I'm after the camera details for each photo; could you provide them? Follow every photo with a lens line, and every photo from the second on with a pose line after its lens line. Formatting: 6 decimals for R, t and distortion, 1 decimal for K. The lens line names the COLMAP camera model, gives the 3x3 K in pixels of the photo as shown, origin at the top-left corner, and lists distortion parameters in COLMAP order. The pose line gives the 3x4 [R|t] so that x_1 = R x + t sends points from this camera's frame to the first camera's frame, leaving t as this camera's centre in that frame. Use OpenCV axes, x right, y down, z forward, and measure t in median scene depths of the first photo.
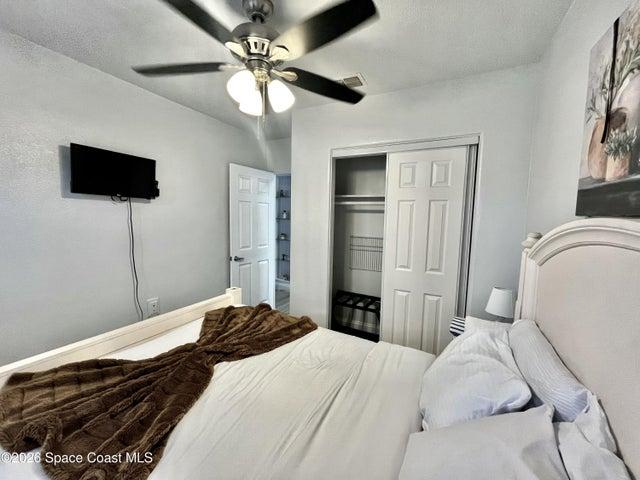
lens RADIAL K [[259.7, 0, 319.5], [0, 259.7, 240.0], [0, 0, 1]] dist [-0.007588, -0.000420]
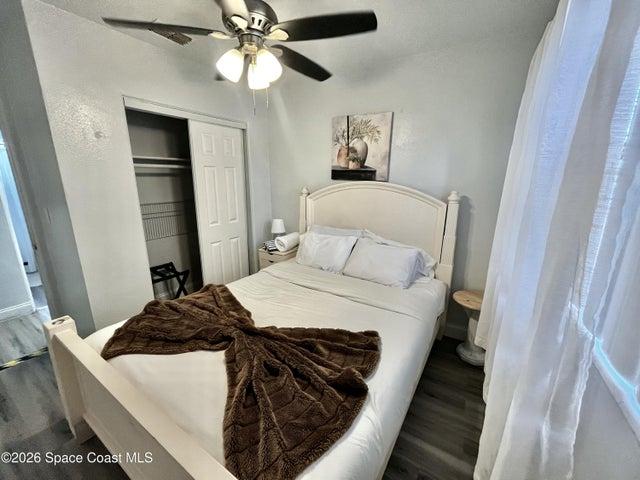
lens RADIAL K [[259.7, 0, 319.5], [0, 259.7, 240.0], [0, 0, 1]] dist [-0.007588, -0.000420]
pose [[0.083968, -0.252625, 0.963914, -1.477872], [0.089980, 0.965300, 0.245150, -0.127262], [-0.992398, 0.066148, 0.103785, 0.703239]]
